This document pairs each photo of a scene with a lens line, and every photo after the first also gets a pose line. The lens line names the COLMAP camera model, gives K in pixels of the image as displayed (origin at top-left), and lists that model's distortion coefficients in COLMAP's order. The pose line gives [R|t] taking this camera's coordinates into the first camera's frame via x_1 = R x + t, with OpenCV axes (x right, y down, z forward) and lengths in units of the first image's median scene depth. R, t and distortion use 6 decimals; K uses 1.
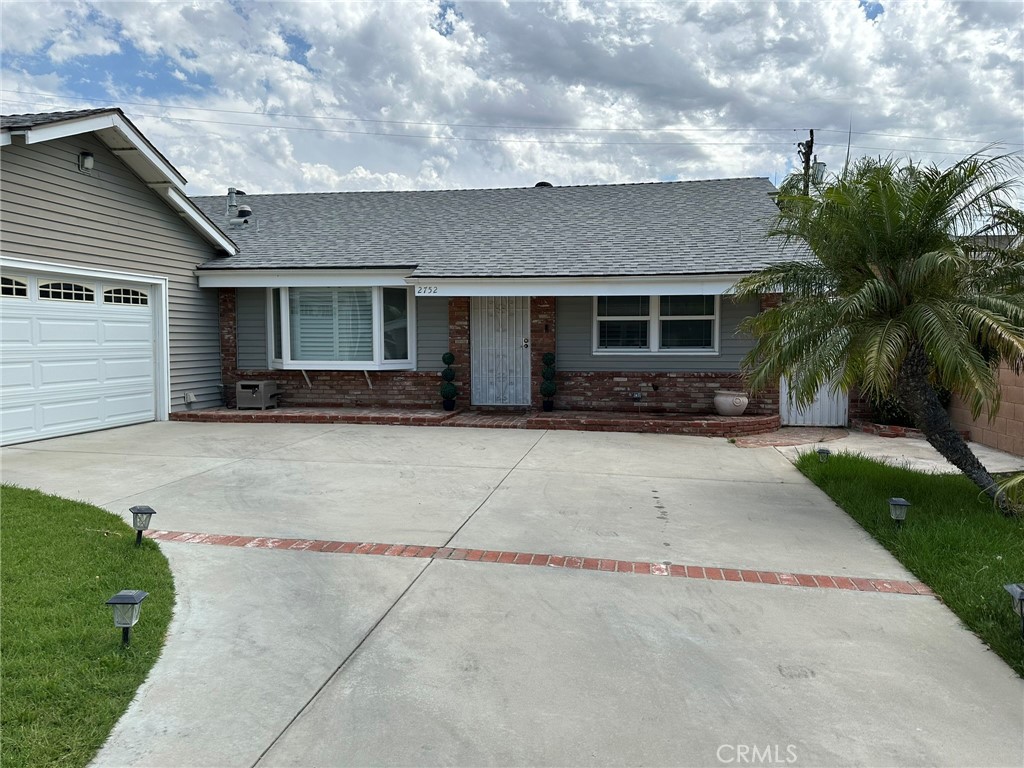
lens RADIAL K [[713.9, 0, 512.0], [0, 713.9, 384.0], [0, 0, 1]] dist [0.095994, -0.078927]
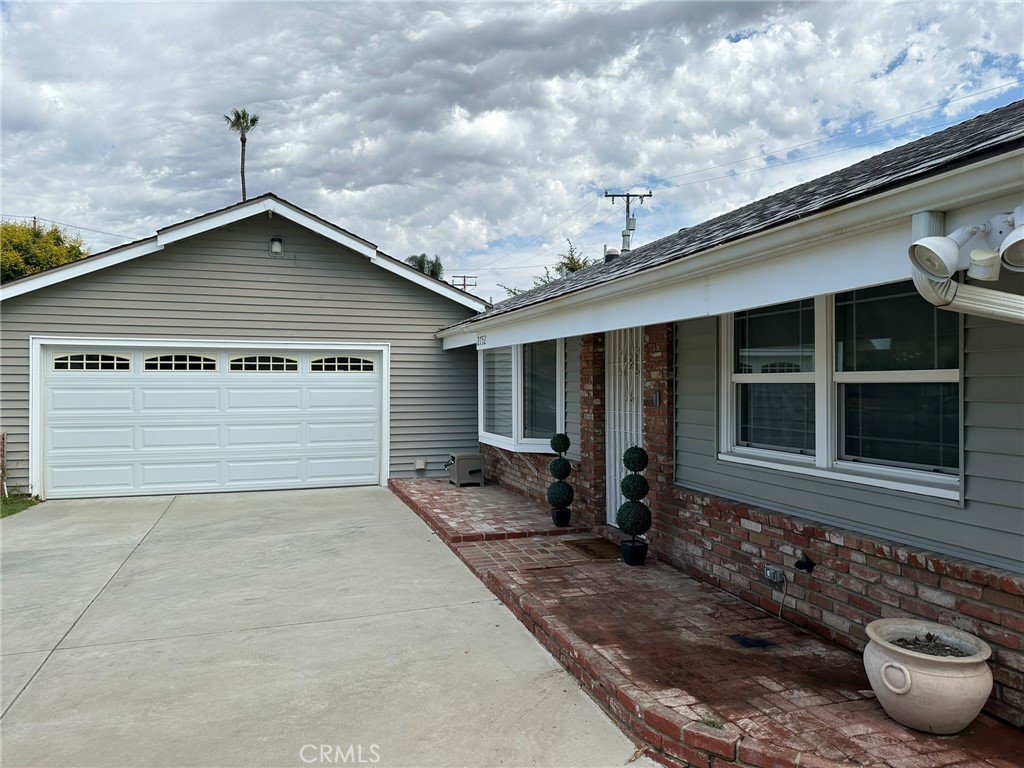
lens RADIAL K [[713.9, 0, 512.0], [0, 713.9, 384.0], [0, 0, 1]] dist [0.095994, -0.078927]
pose [[0.463528, -0.001030, -0.886082, 0.463401], [-0.056854, 0.997904, -0.030902, -0.067955], [0.884256, 0.064701, 0.462498, 0.683366]]
